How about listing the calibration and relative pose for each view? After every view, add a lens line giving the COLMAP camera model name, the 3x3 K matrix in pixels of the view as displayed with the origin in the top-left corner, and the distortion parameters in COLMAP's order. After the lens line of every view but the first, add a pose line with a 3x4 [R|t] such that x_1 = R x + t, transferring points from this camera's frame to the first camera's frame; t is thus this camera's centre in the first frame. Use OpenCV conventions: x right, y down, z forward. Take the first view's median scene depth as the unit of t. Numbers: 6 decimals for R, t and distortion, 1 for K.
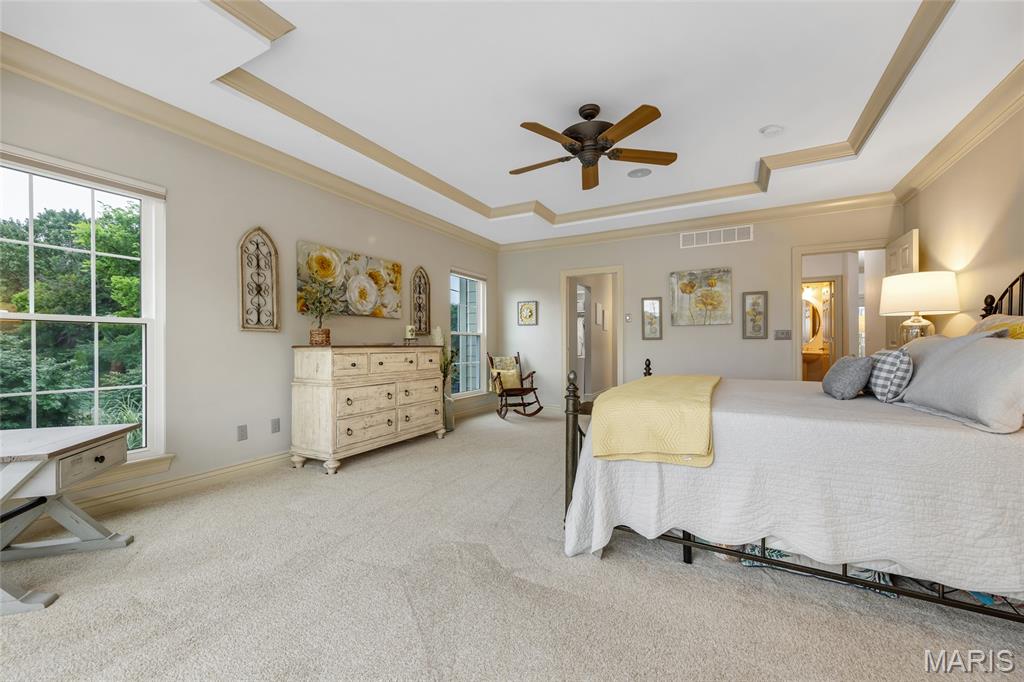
lens RADIAL K [[408.2, 0, 530.0], [0, 408.2, 343.7], [0, 0, 1]] dist [0.001936, 0.000281]
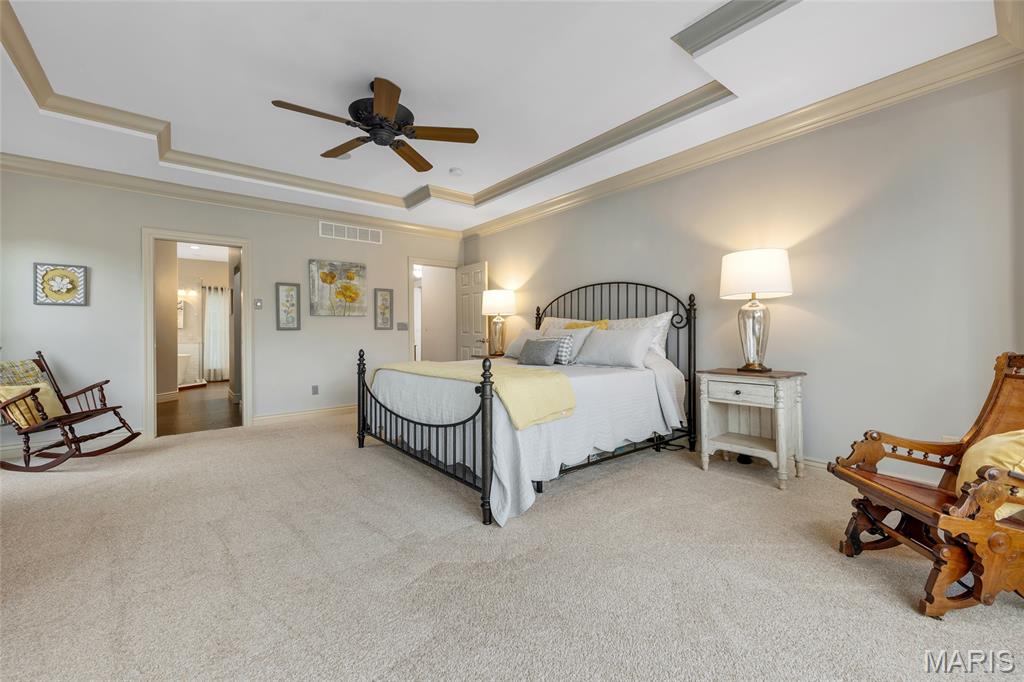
lens RADIAL K [[406.2, 0, 503.9], [0, 406.2, 331.7], [0, 0, 1]] dist [0.009700, -0.000045]
pose [[0.403958, -0.001606, 0.914776, -0.364062], [0.007472, 0.999971, -0.001544, -0.001295], [-0.914747, 0.007459, 0.403958, 0.220584]]
